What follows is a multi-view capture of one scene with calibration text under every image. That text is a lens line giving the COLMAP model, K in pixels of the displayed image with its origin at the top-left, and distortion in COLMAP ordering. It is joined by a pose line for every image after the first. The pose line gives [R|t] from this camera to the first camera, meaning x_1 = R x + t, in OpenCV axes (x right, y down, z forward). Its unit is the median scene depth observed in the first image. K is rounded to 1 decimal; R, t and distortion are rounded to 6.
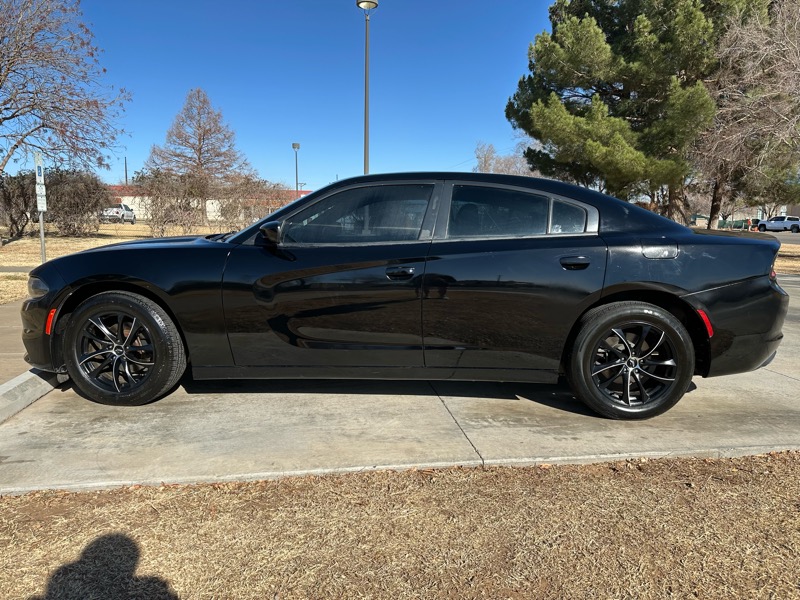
lens RADIAL K [[570.9, 0, 416.1], [0, 570.9, 308.0], [0, 0, 1]] dist [0.025059, -0.035599]
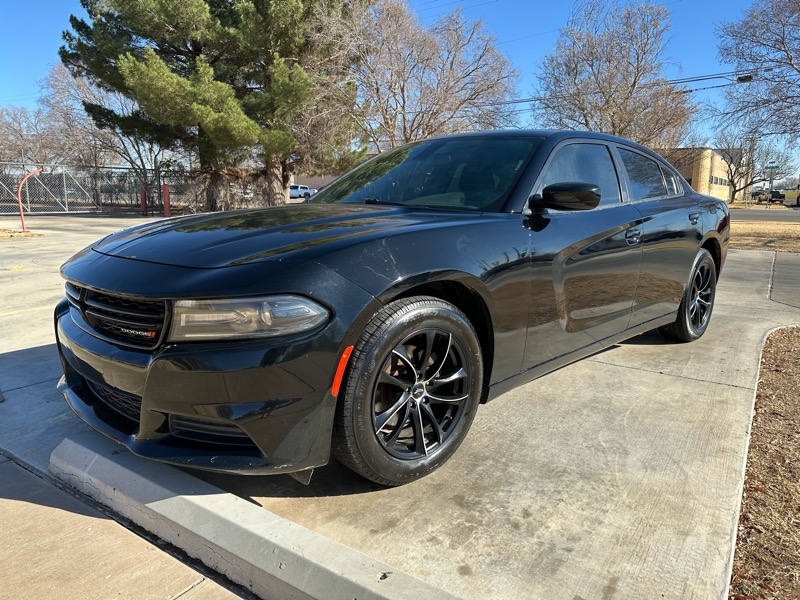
lens RADIAL K [[570.9, 0, 407.8], [0, 570.9, 294.1], [0, 0, 1]] dist [0.025059, -0.035599]
pose [[0.669878, -0.135864, 0.729935, -0.198692], [0.115913, 0.990197, 0.077931, -0.016556], [-0.733367, 0.032405, 0.679060, 0.120915]]
